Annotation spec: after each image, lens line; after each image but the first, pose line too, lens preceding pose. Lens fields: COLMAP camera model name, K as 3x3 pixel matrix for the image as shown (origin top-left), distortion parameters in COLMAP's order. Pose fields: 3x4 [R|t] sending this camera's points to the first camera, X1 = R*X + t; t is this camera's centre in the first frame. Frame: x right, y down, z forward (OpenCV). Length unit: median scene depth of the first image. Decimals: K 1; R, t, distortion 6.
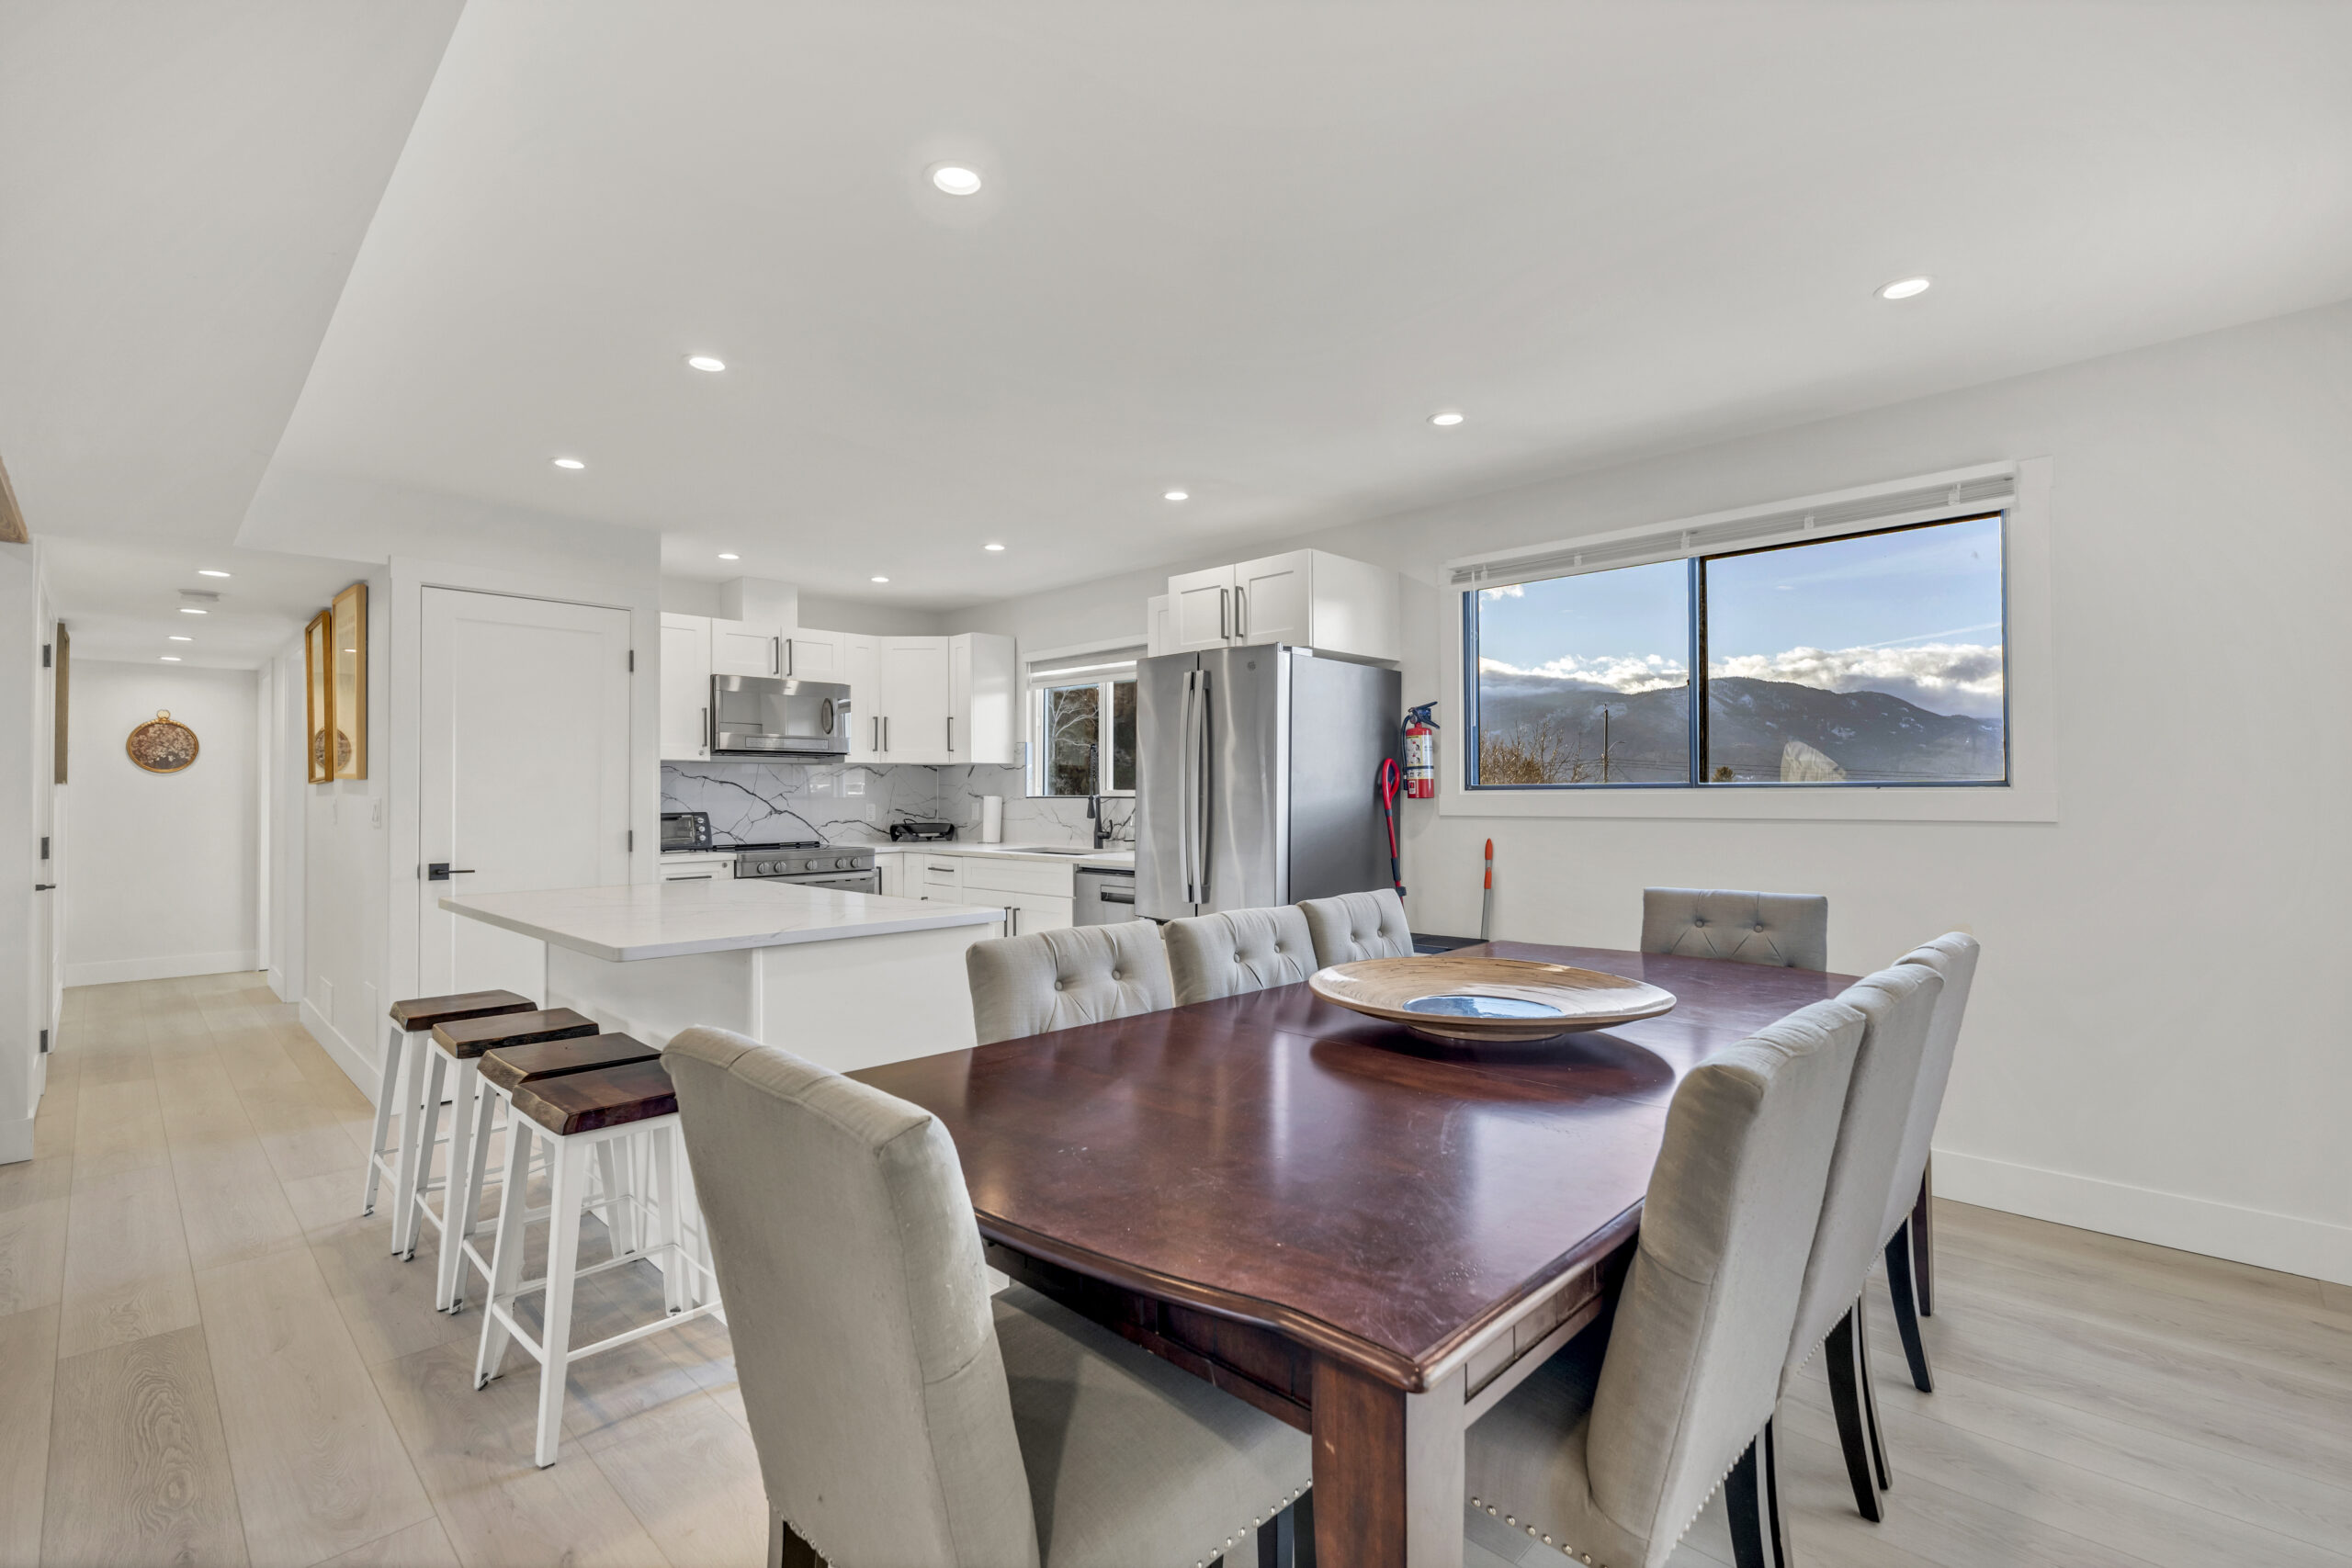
lens RADIAL K [[1048.3, 0, 1184.0], [0, 1048.3, 792.1], [0, 0, 1]] dist [-0.004070, 0.000480]
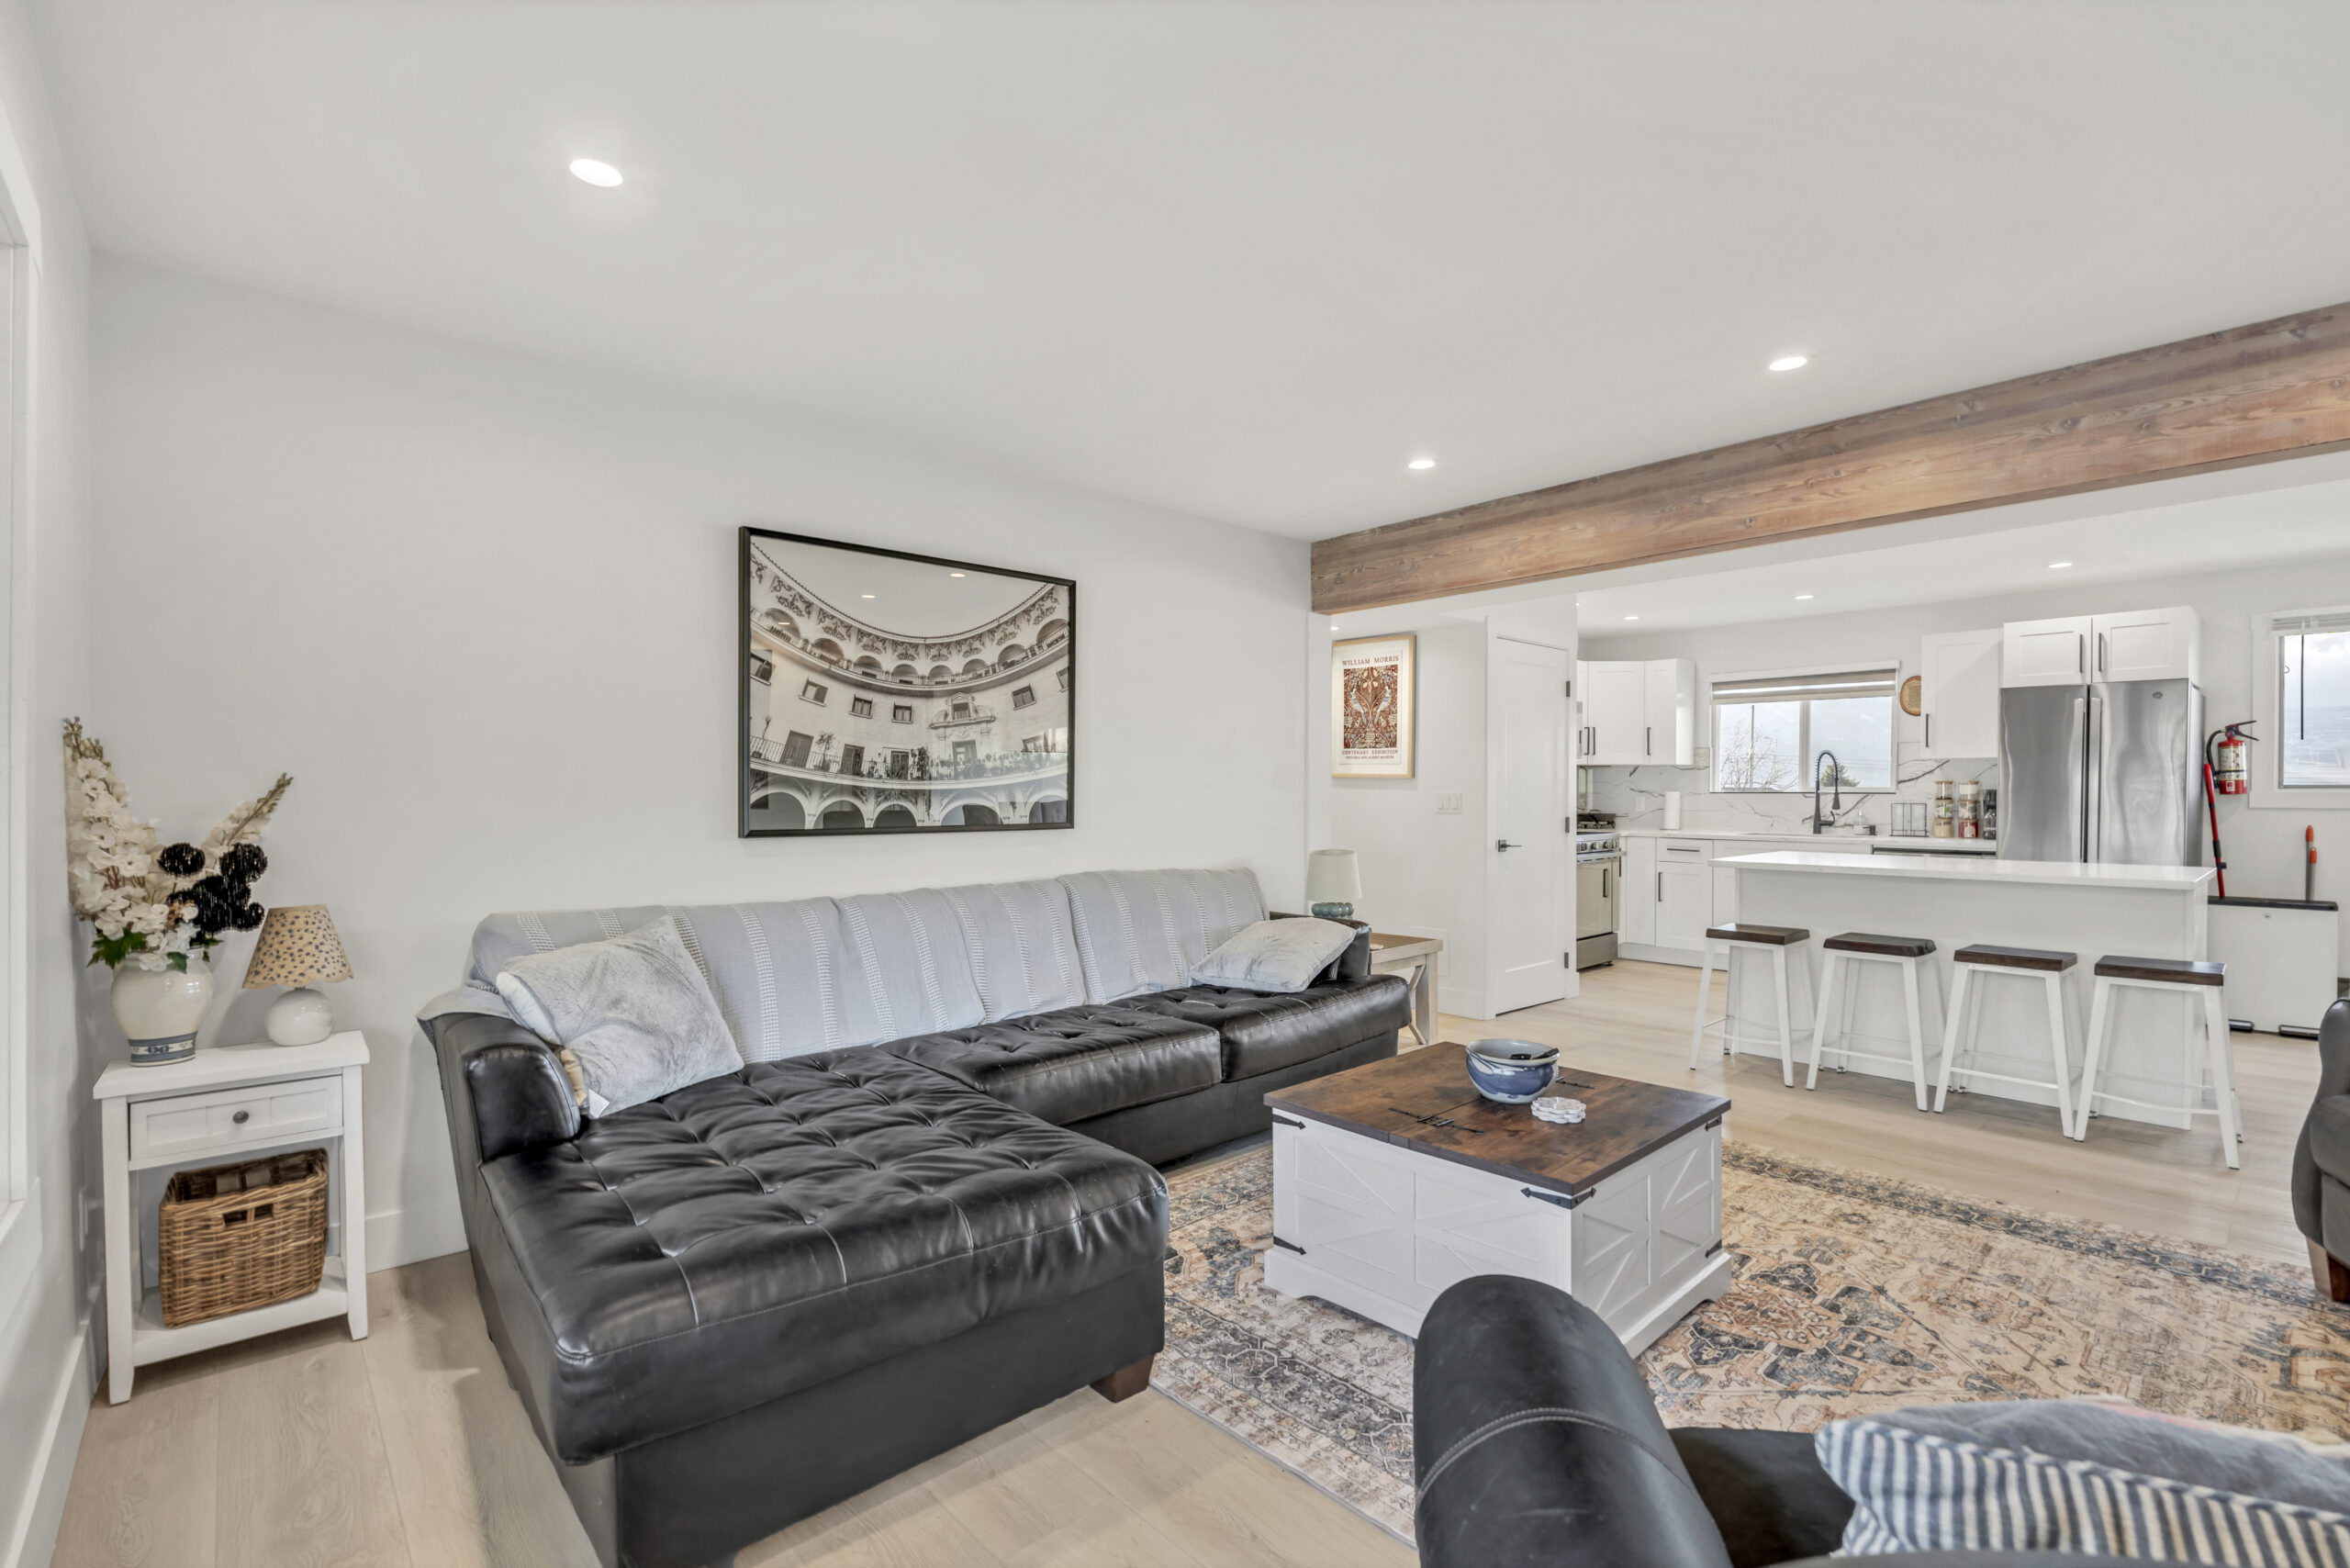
lens RADIAL K [[1047.5, 0, 1182.2], [0, 1047.5, 802.4], [0, 0, 1]] dist [-0.004070, 0.000480]
pose [[0.997442, 0.003587, -0.071385, -0.753340], [-0.002485, 0.999877, 0.015514, -0.000843], [0.071431, -0.015297, 0.997328, -0.295776]]
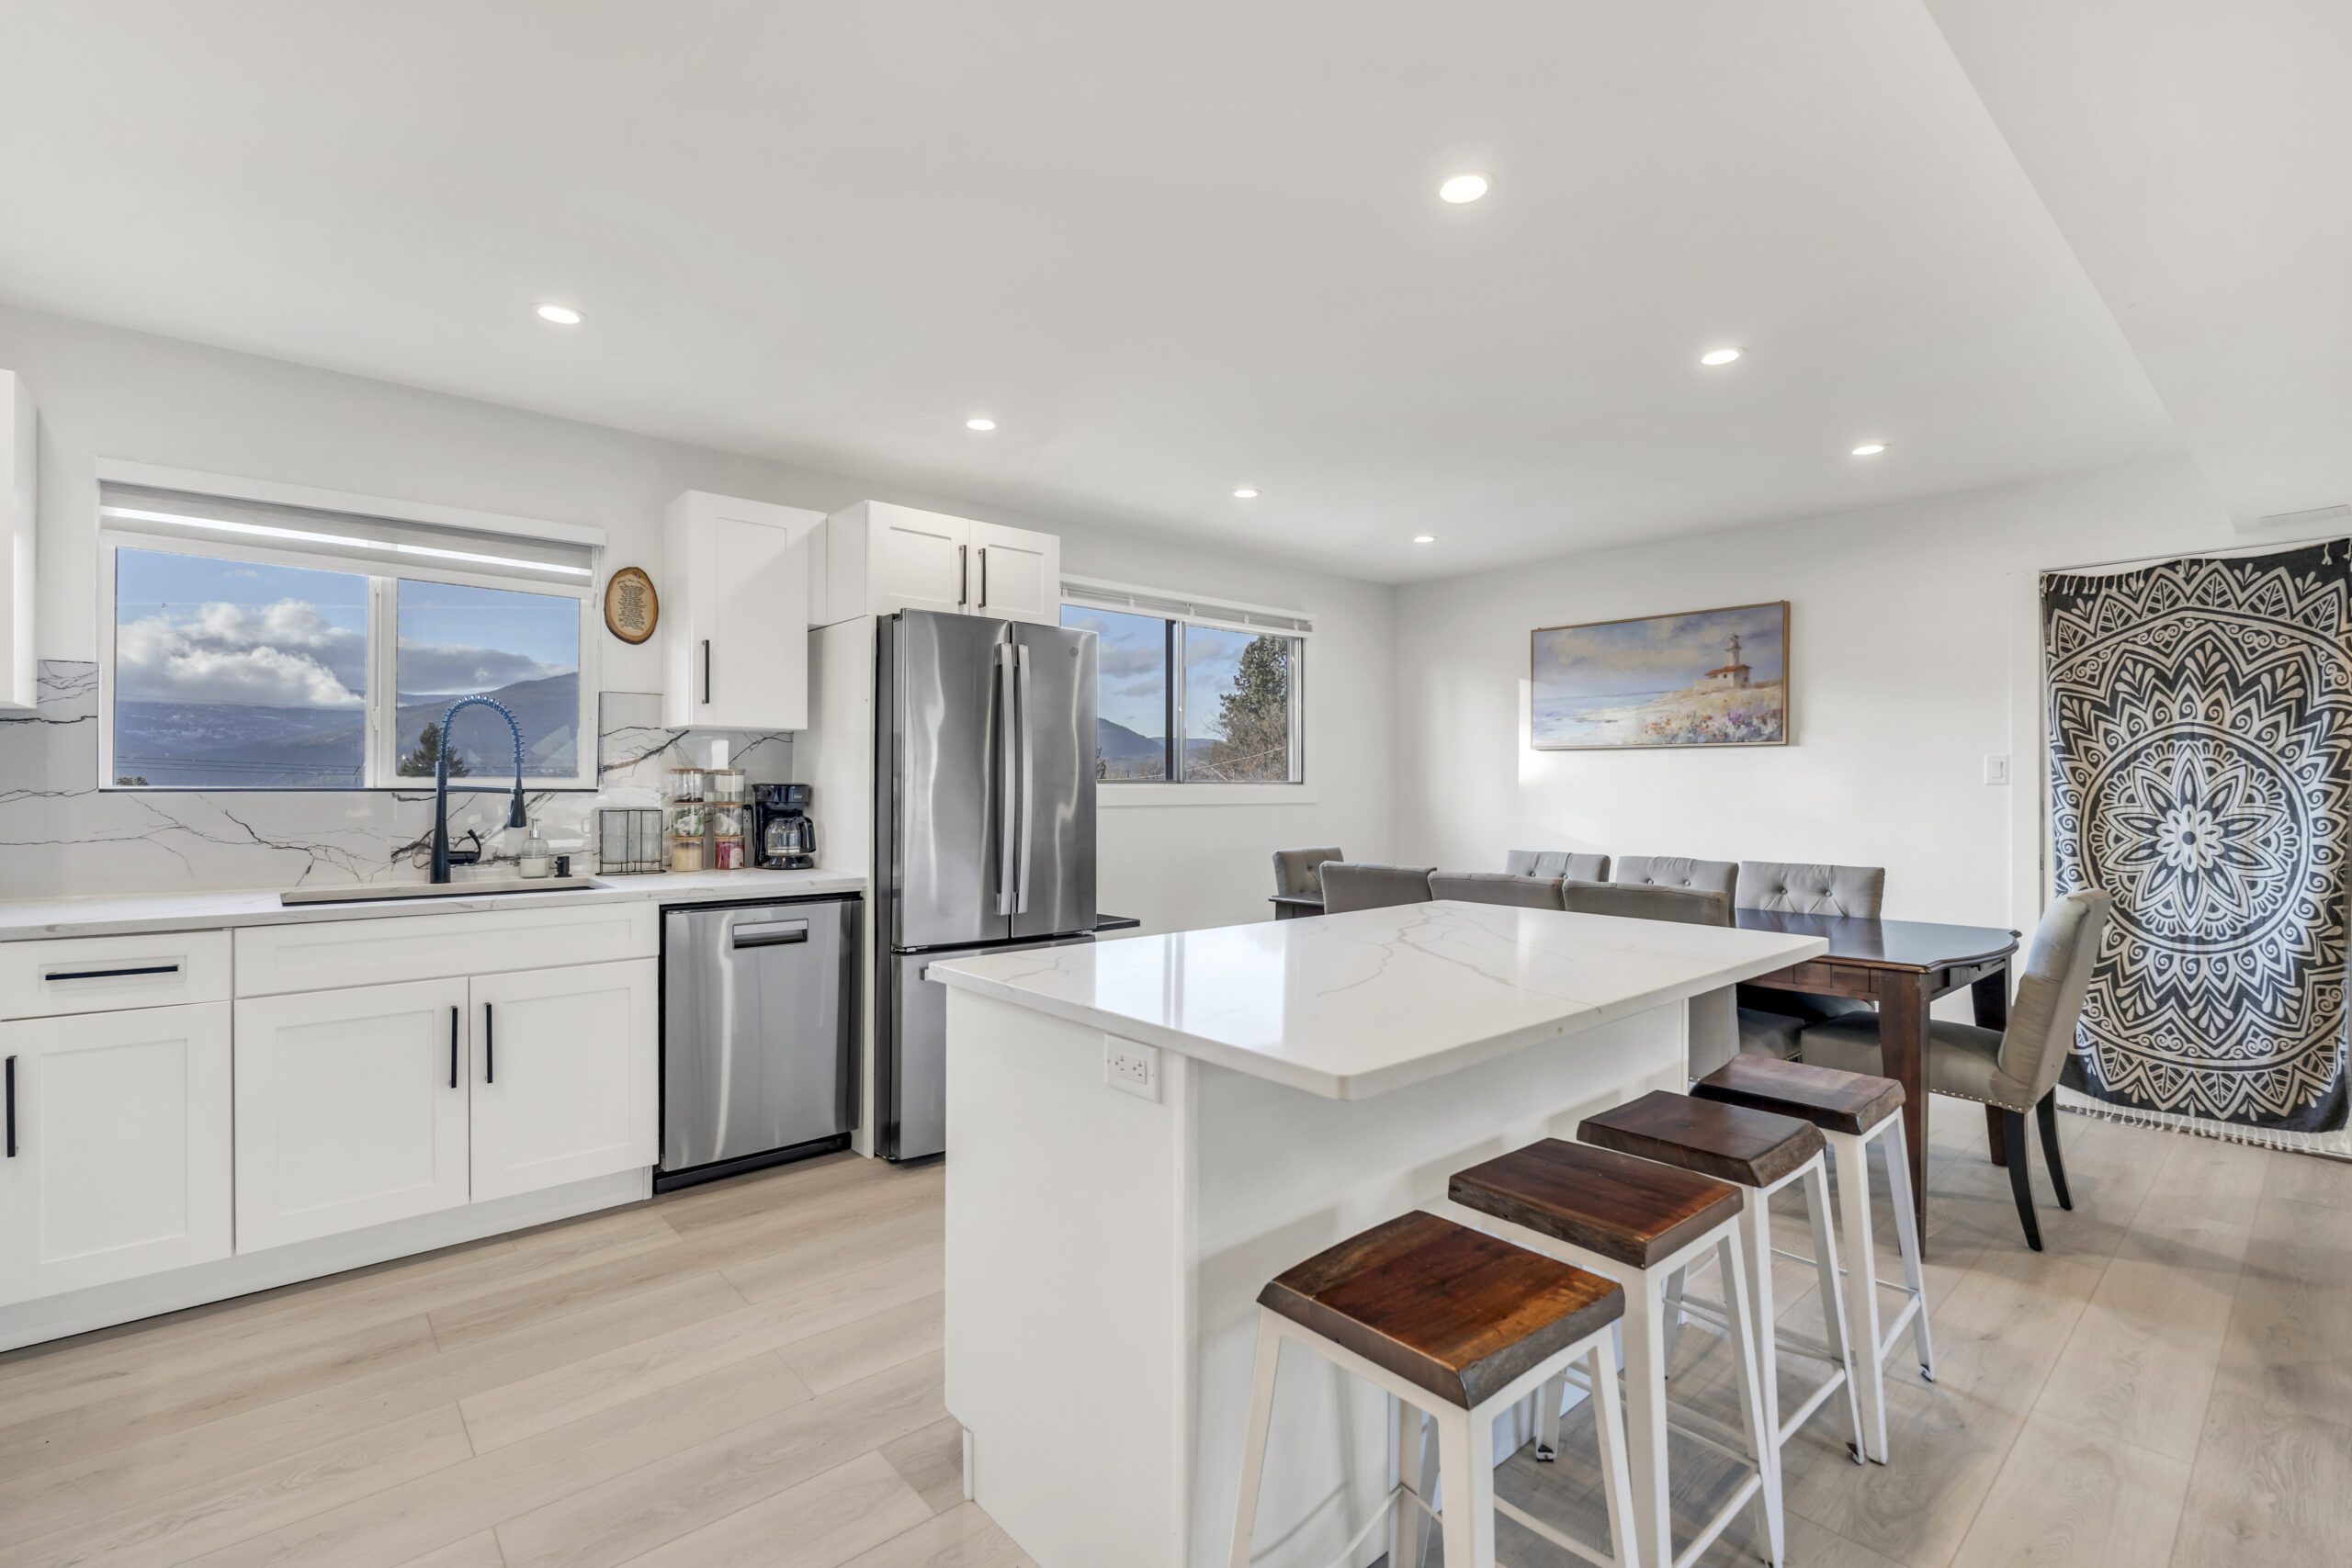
lens RADIAL K [[1048.3, 0, 1183.0], [0, 1048.3, 790.8], [0, 0, 1]] dist [-0.004070, 0.000480]
pose [[0.080769, -0.003323, 0.996727, -0.603630], [-0.008006, 0.999960, 0.003983, 0.000140], [-0.996701, -0.008302, 0.080739, 0.573685]]
